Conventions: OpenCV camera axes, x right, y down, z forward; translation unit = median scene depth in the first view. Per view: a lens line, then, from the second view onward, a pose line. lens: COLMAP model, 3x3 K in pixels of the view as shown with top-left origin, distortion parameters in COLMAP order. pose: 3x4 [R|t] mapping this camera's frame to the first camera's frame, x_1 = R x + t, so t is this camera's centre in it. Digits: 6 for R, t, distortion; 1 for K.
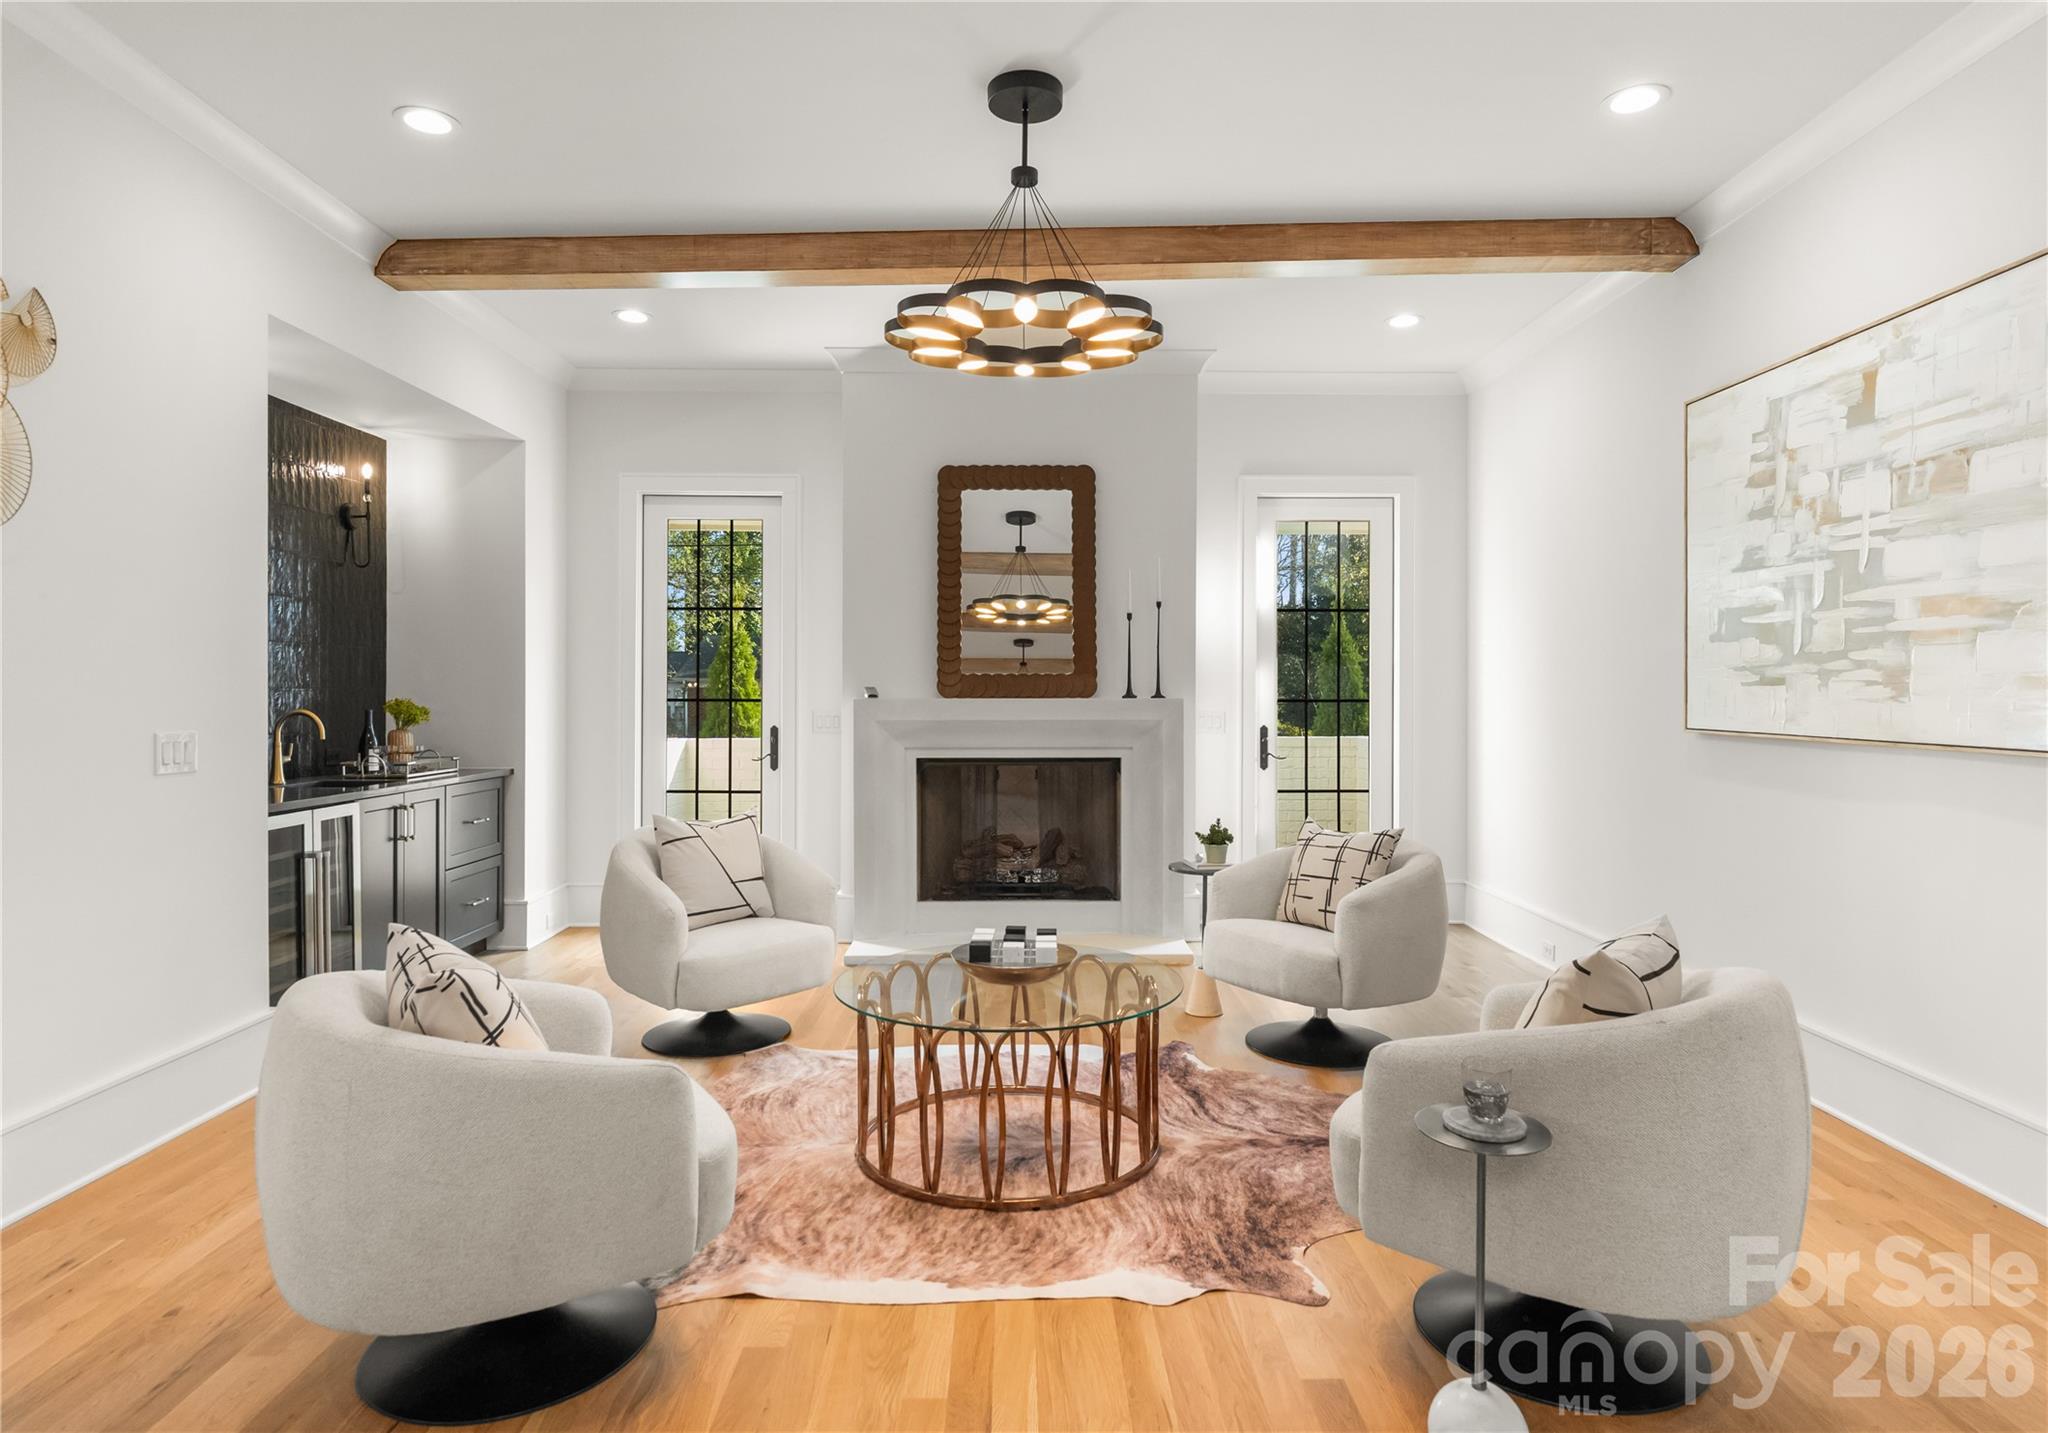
lens RADIAL K [[1143.9, 0, 1047.7], [0, 1143.9, 692.7], [0, 0, 1]] dist [-0.002629, 0.001551]
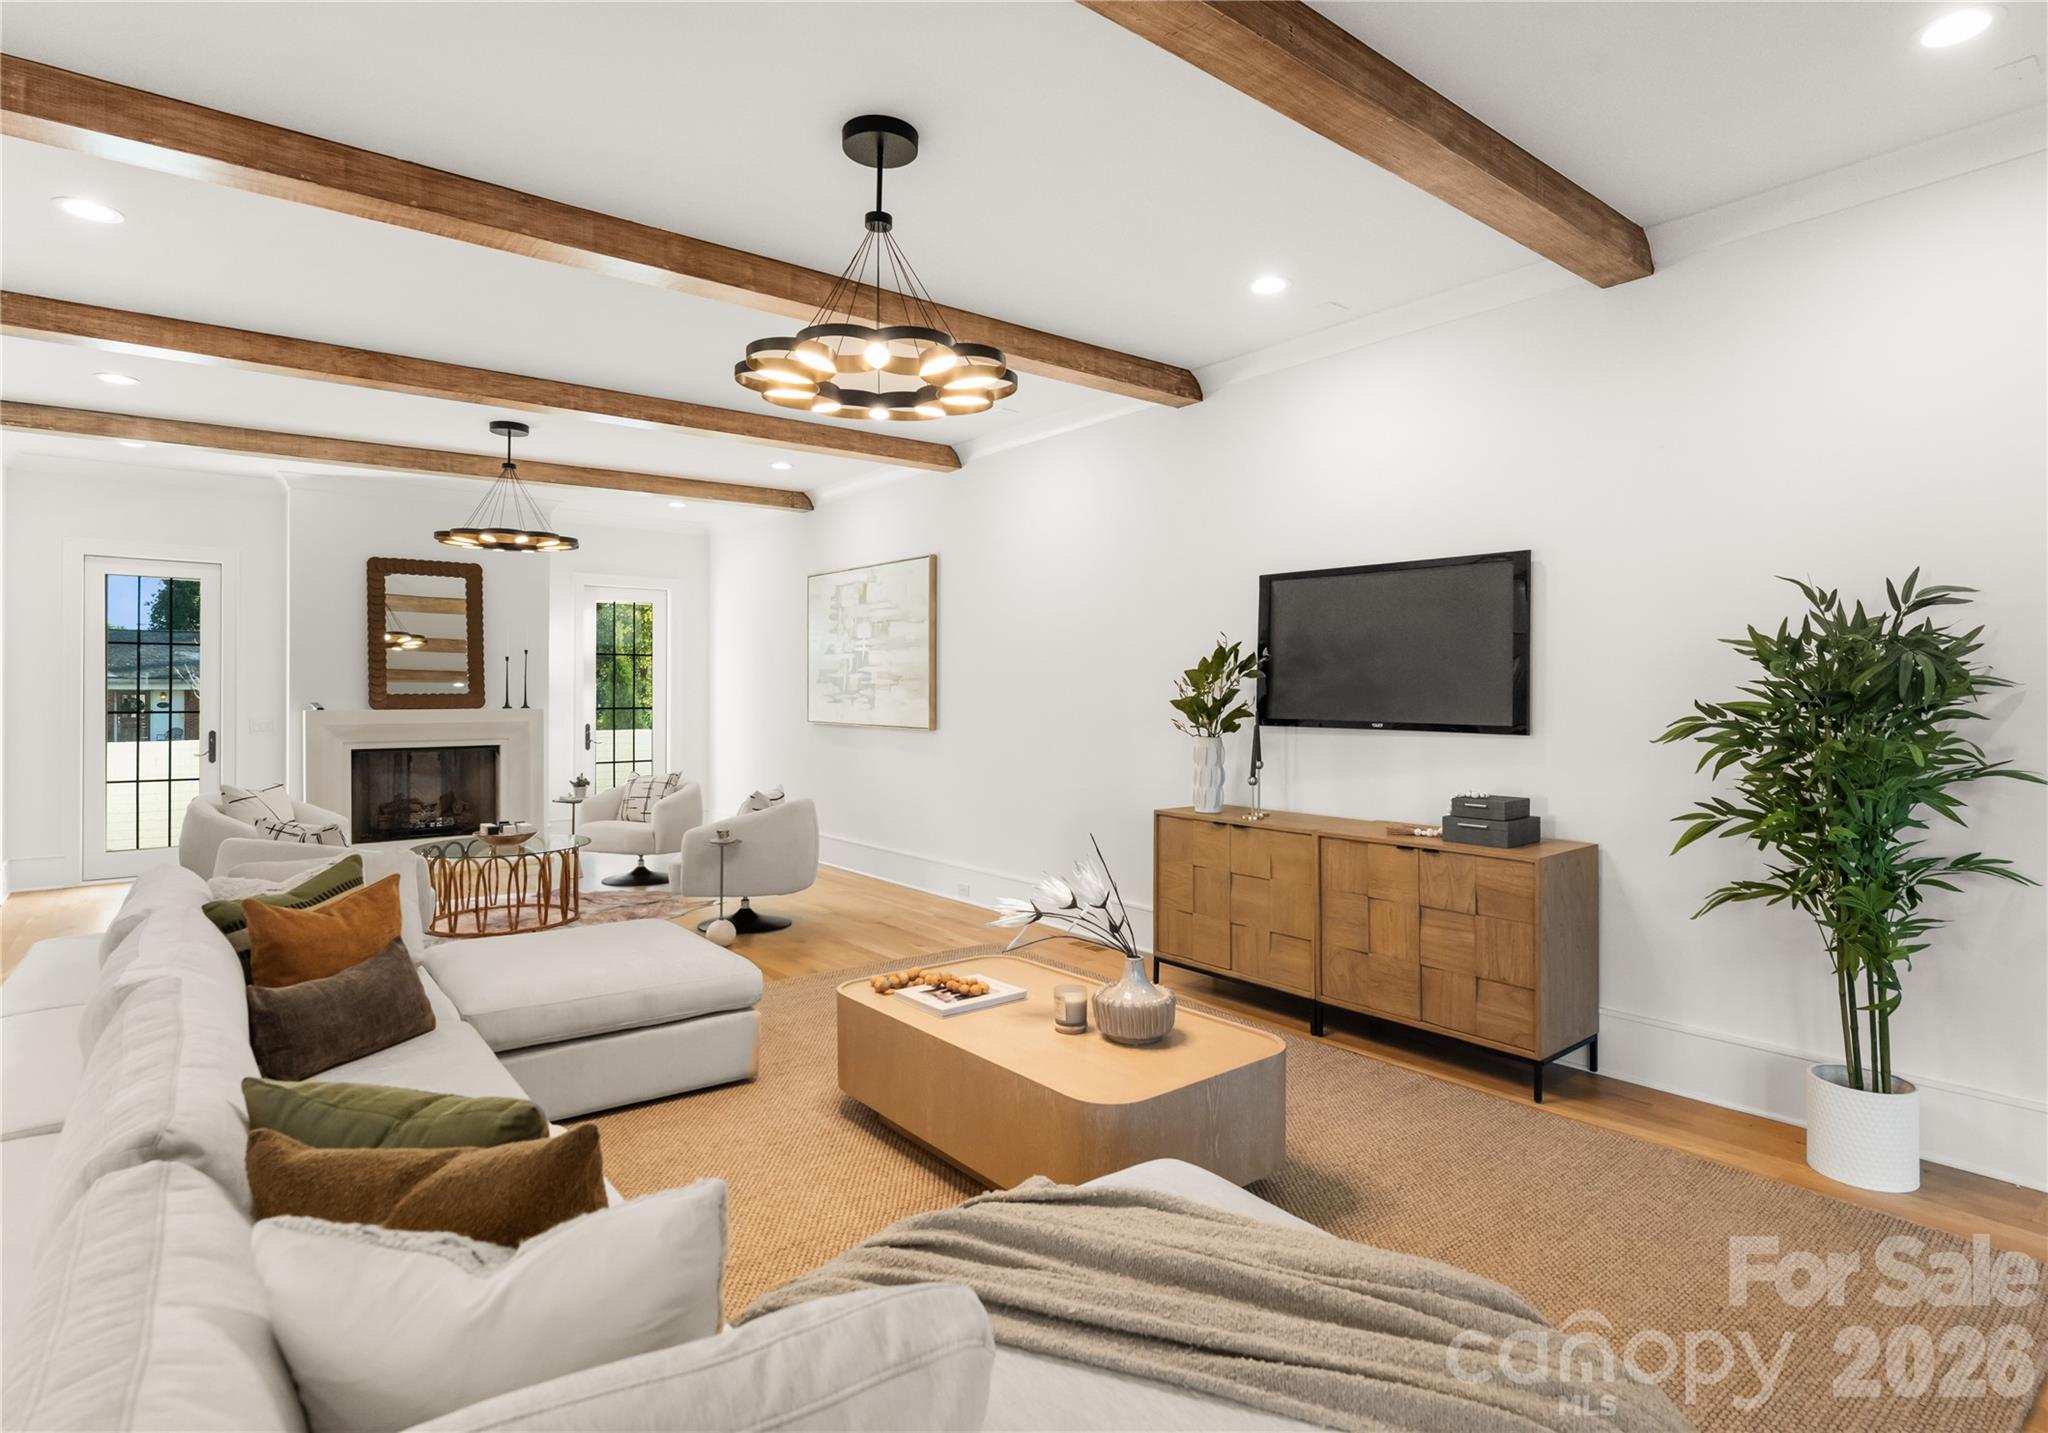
lens RADIAL K [[996.0, 0, 1034.8], [0, 996.0, 691.1], [0, 0, 1]] dist [-0.002048, -0.000514]
pose [[0.778944, 0.001599, 0.627091, -0.246060], [-0.001041, 0.999999, -0.001258, -0.020161], [-0.627093, 0.000327, 0.778945, -0.617666]]
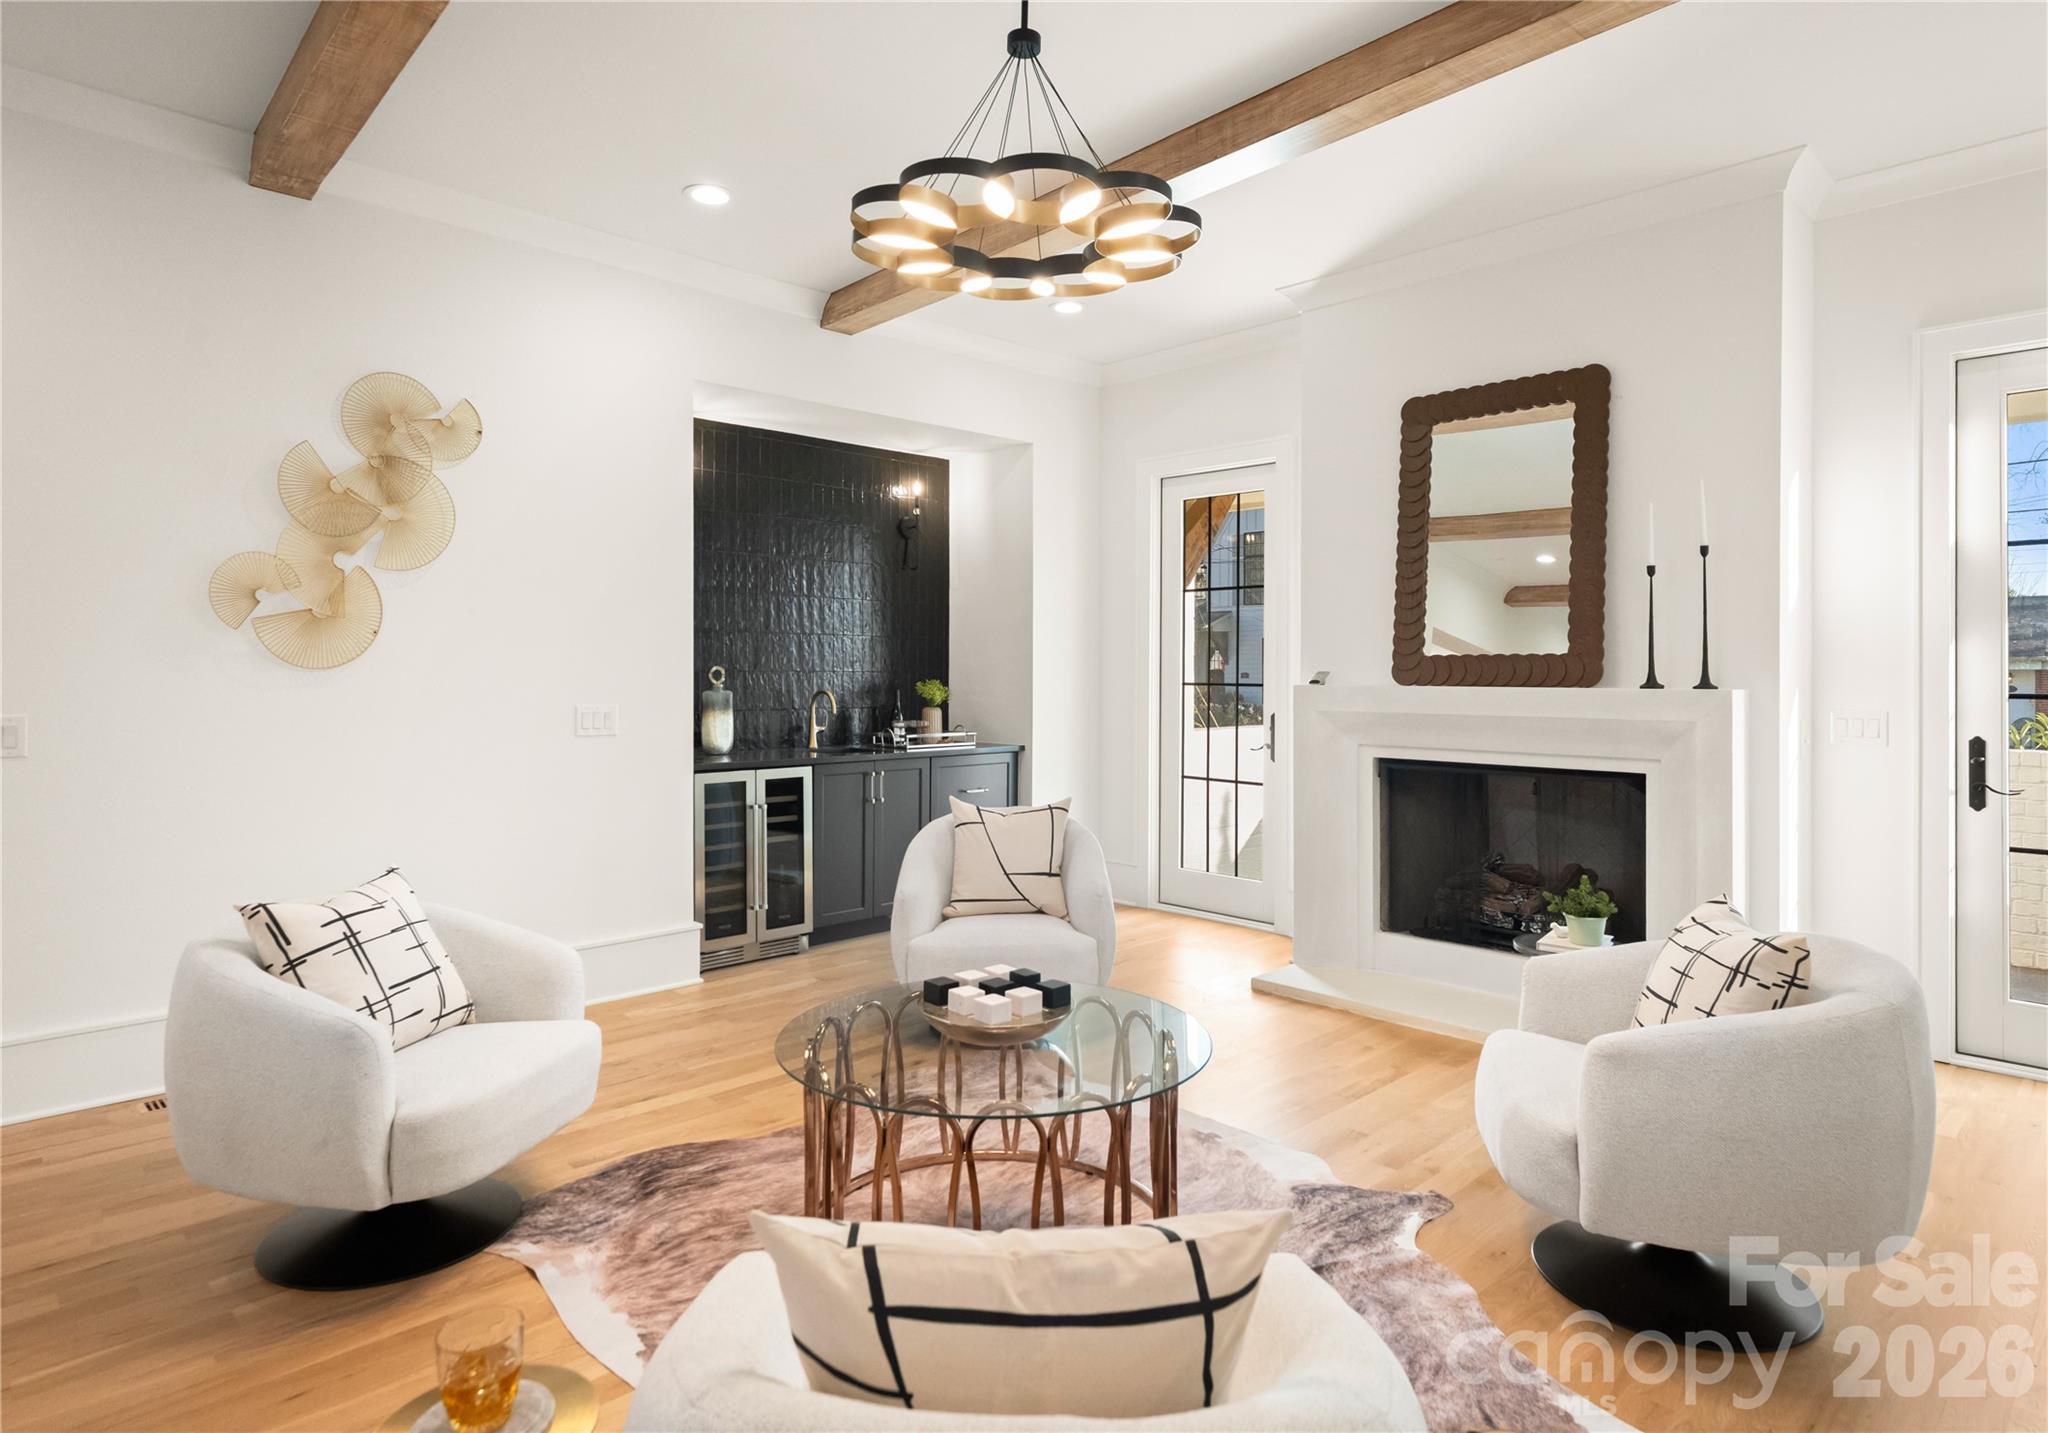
lens RADIAL K [[1143.9, 0, 1050.2], [0, 1143.9, 664.9], [0, 0, 1]] dist [-0.002629, 0.001551]
pose [[0.684128, -0.001721, -0.729360, 0.343338], [-0.003843, 0.999975, -0.005965, -0.004258], [0.729352, 0.006884, 0.684105, 0.274158]]
